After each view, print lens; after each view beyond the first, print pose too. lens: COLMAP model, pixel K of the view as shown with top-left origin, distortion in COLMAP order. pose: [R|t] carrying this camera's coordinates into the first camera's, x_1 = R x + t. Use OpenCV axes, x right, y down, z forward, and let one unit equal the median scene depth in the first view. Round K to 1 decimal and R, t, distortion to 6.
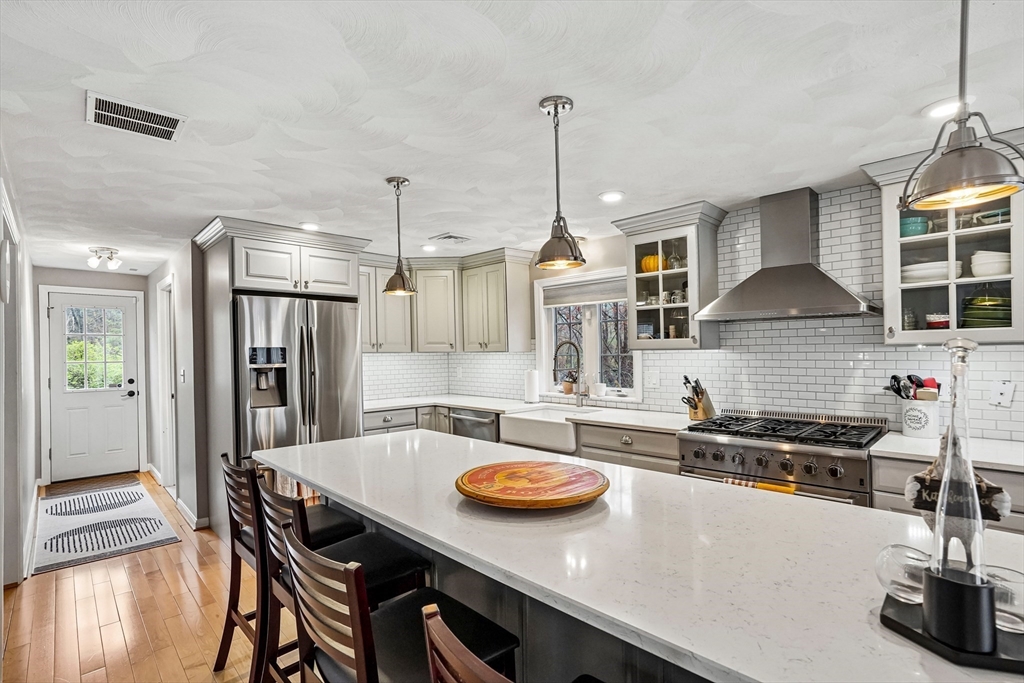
lens RADIAL K [[463.9, 0, 508.9], [0, 463.9, 348.7], [0, 0, 1]] dist [-0.035164, 0.001632]
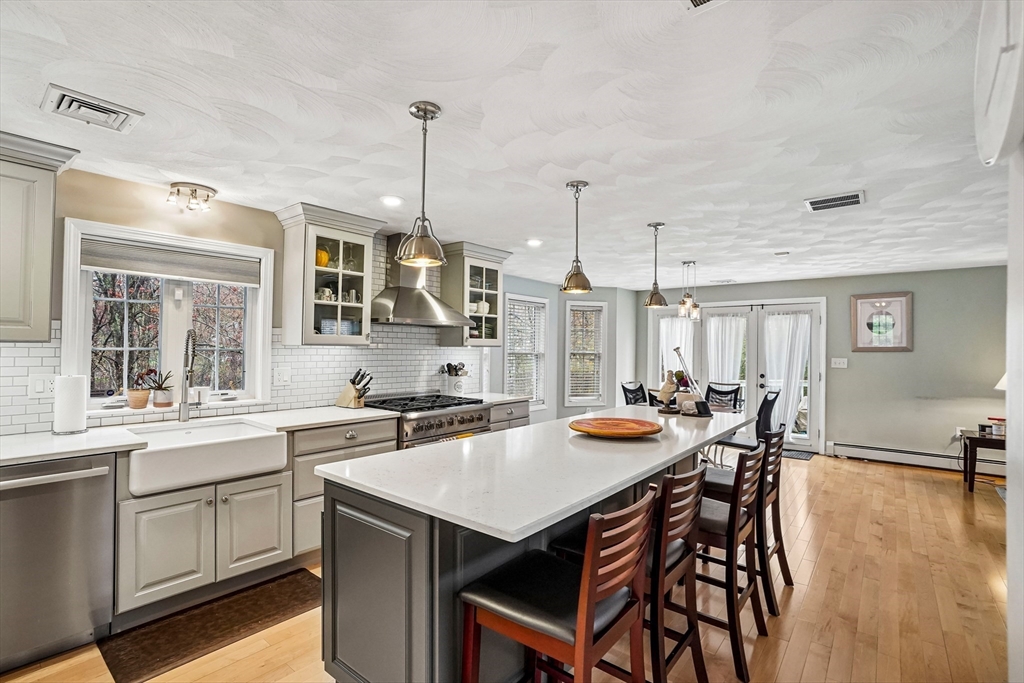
lens RADIAL K [[463.9, 0, 512.3], [0, 463.9, 341.6], [0, 0, 1]] dist [-0.035164, 0.001632]
pose [[-0.054402, 0.026493, 0.998168, -1.410131], [-0.014891, 0.999515, -0.027340, 0.032877], [-0.998408, -0.016351, -0.053981, 1.295371]]
